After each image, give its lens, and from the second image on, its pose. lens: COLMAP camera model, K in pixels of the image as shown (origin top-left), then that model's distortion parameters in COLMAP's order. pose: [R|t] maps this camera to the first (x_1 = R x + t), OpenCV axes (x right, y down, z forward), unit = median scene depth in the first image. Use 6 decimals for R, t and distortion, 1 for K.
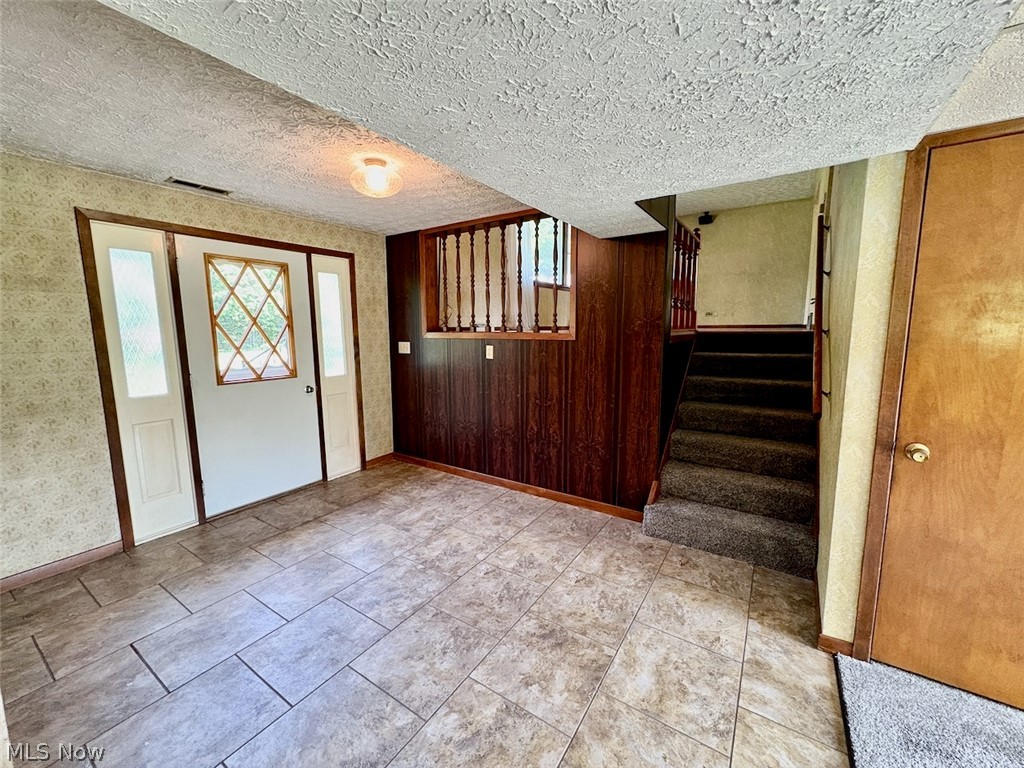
lens RADIAL K [[407.6, 0, 514.1], [0, 407.6, 382.3], [0, 0, 1]] dist [0.000246, 0.000006]
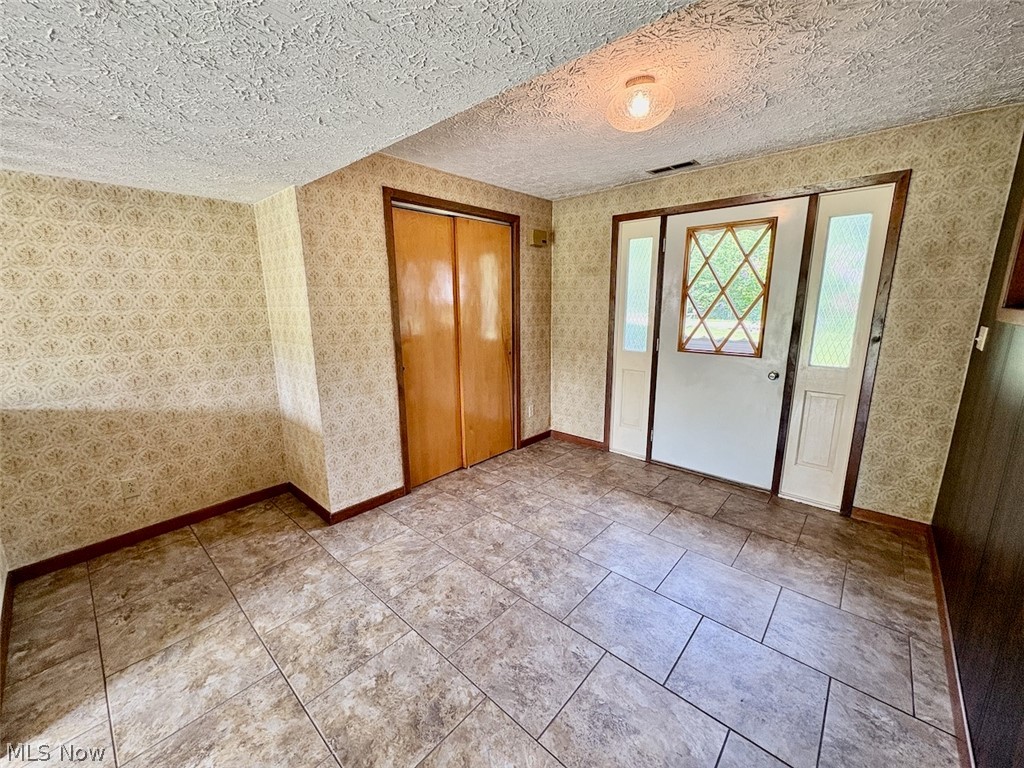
lens RADIAL K [[407.6, 0, 509.8], [0, 407.6, 381.5], [0, 0, 1]] dist [0.000246, 0.000006]
pose [[-0.154199, 0.202338, -0.967100, 0.505564], [-0.122000, 0.967417, 0.221857, -0.123273], [0.980479, 0.152196, -0.124489, 0.855677]]
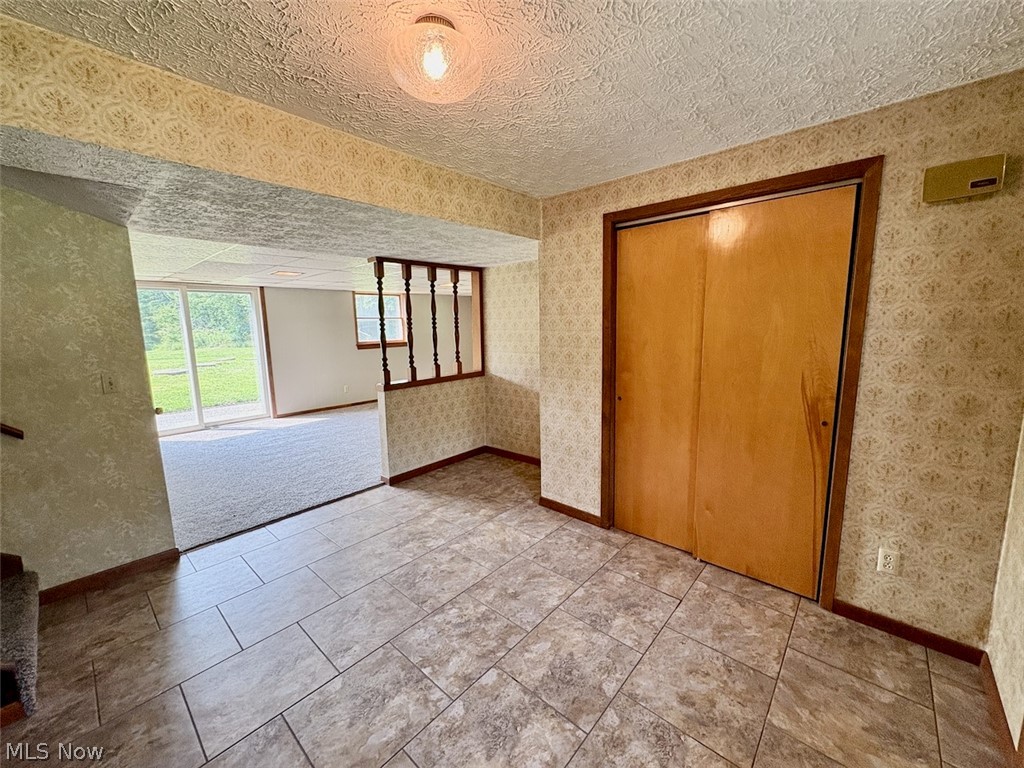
lens RADIAL K [[407.6, 0, 514.9], [0, 407.6, 383.0], [0, 0, 1]] dist [0.000246, 0.000006]
pose [[-0.989152, 0.001176, 0.146891, -0.474735], [0.041869, 0.960746, 0.274250, -0.214506], [-0.140802, 0.277426, -0.950374, 1.476235]]
